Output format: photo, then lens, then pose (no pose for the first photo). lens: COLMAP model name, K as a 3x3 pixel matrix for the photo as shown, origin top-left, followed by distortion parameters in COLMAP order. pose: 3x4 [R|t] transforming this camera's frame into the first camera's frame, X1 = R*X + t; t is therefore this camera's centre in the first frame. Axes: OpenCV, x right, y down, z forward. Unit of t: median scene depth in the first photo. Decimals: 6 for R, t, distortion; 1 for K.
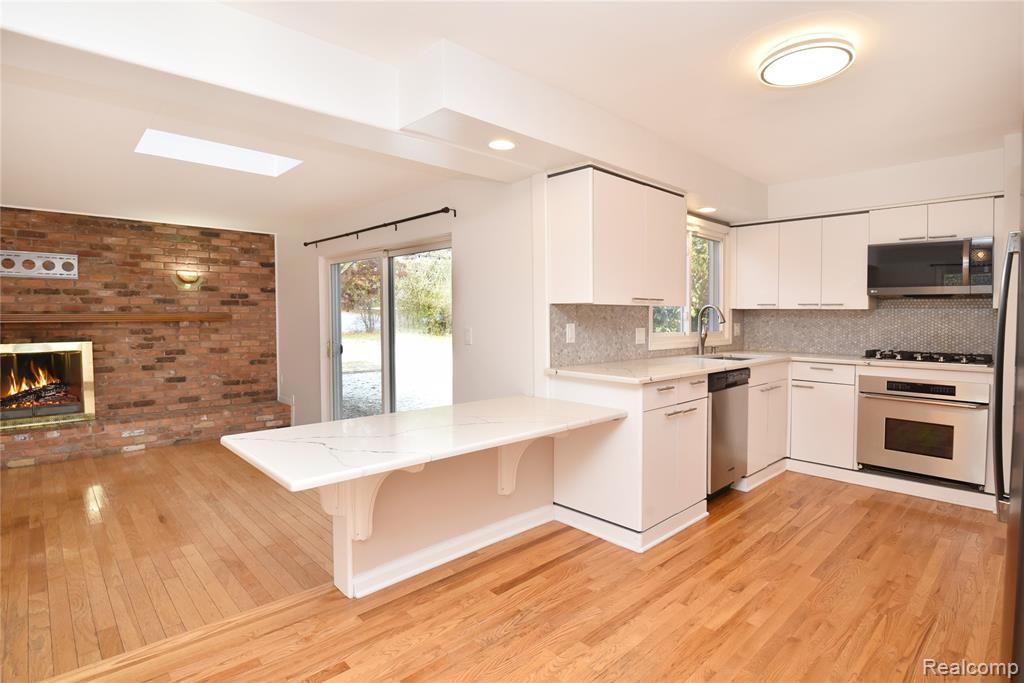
lens RADIAL K [[518.7, 0, 521.0], [0, 518.7, 326.7], [0, 0, 1]] dist [-0.022928, -0.000566]
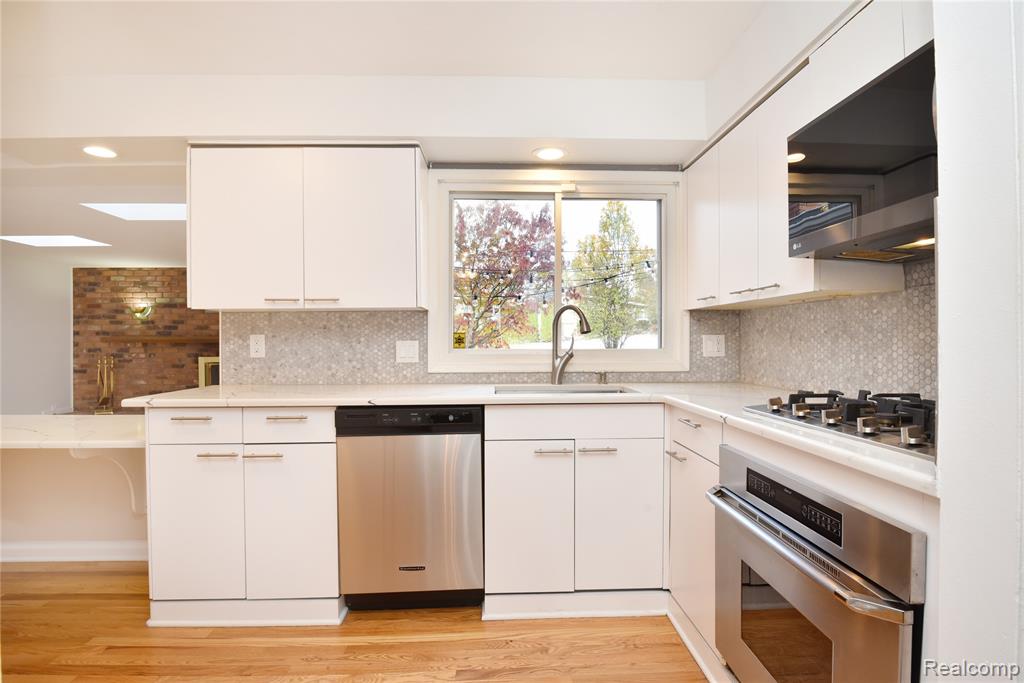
lens RADIAL K [[498.6, 0, 512.0], [0, 498.6, 341.5], [0, 0, 1]] dist [-0.027791, -0.000374]
pose [[0.749752, -0.009386, -0.661653, 0.821918], [-0.004620, 0.999801, -0.019418, 0.016664], [0.661703, 0.017615, 0.749559, 0.587379]]
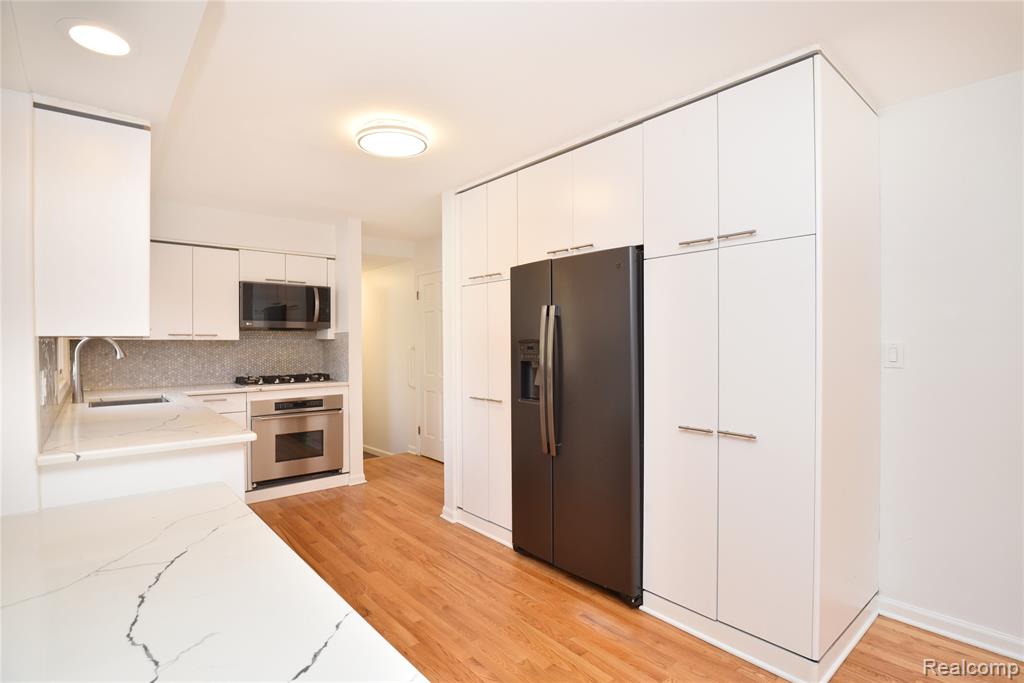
lens RADIAL K [[498.6, 0, 512.0], [0, 498.6, 341.5], [0, 0, 1]] dist [-0.027791, -0.000374]
pose [[0.061134, -0.007517, 0.998101, -0.352584], [0.025620, 0.999654, 0.005959, -0.024143], [-0.997801, 0.025207, 0.061305, 0.395837]]
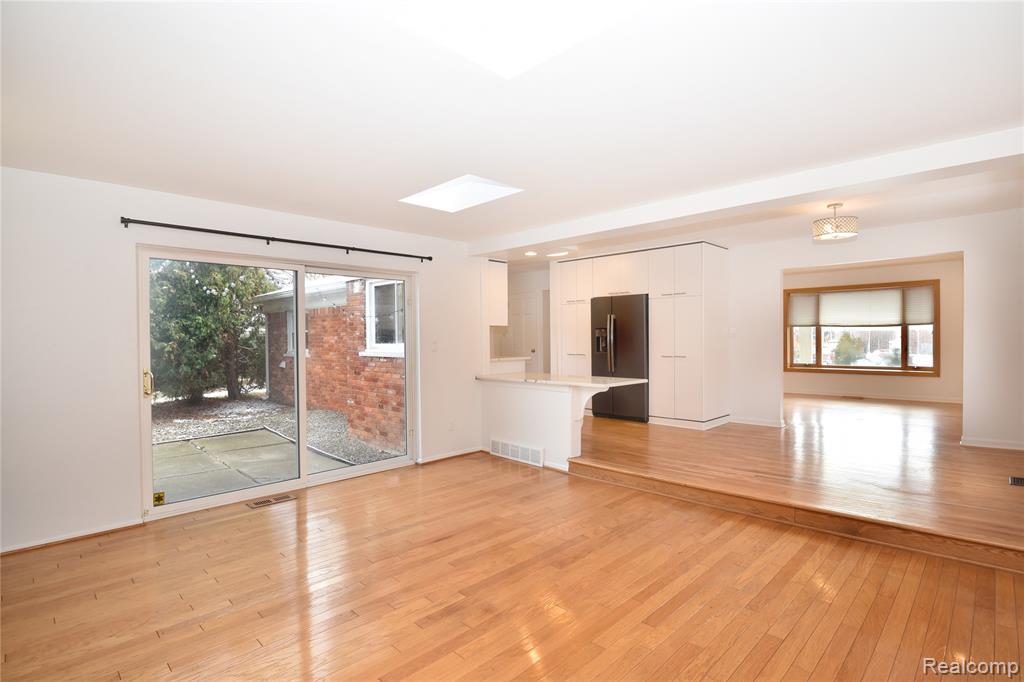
lens RADIAL K [[498.6, 0, 512.0], [0, 498.6, 341.0], [0, 0, 1]] dist [-0.027791, -0.000374]
pose [[-0.022391, -0.011732, 0.999680, -1.519497], [0.031041, 0.999441, 0.012424, -0.006176], [-0.999267, 0.031309, -0.022014, 0.809680]]
